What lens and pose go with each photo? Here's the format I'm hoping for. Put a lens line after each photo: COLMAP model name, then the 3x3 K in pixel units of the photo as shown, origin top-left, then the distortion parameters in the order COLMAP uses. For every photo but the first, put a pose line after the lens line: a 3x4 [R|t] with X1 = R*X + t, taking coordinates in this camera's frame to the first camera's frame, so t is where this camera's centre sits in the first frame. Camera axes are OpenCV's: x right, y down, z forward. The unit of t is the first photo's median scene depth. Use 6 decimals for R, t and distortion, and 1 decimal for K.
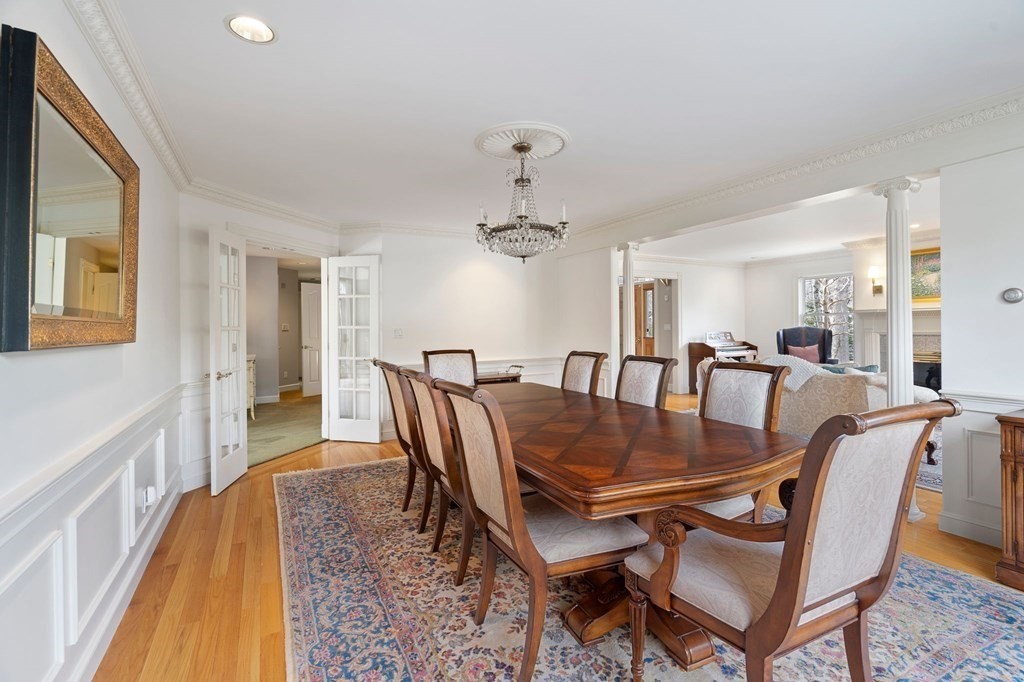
lens RADIAL K [[469.0, 0, 509.7], [0, 469.0, 319.8], [0, 0, 1]] dist [-0.008133, 0.001373]
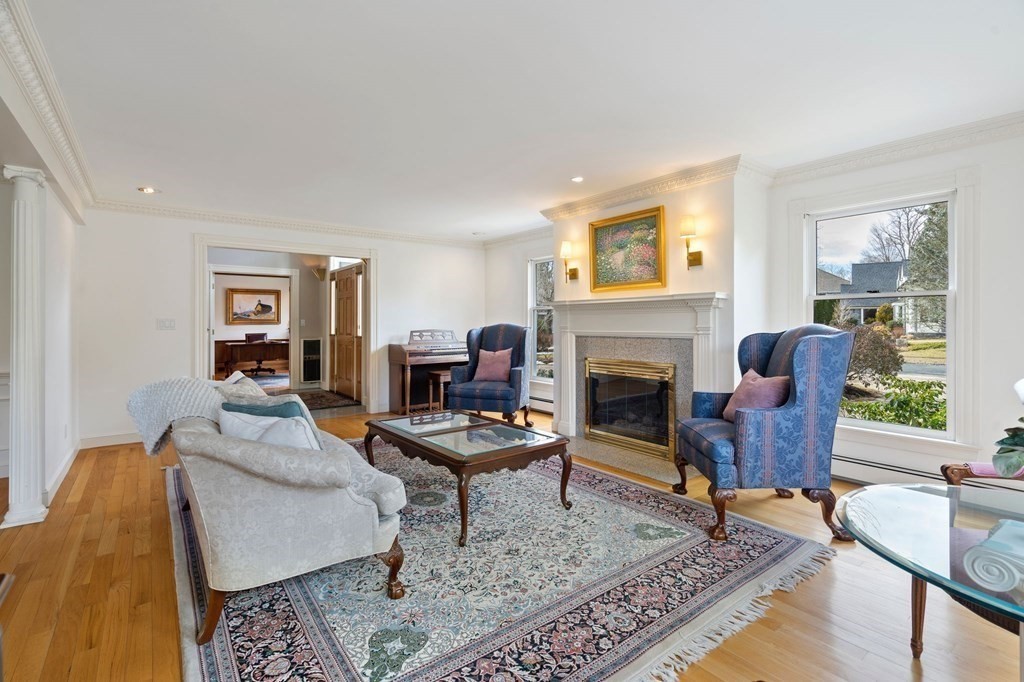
lens RADIAL K [[471.7, 0, 510.2], [0, 471.7, 322.2], [0, 0, 1]] dist [-0.011153, 0.000365]
pose [[0.985507, 0.009788, 0.169349, 1.295457], [-0.011272, 0.999906, 0.007804, 0.015320], [-0.169257, -0.009600, 0.985525, 0.645718]]
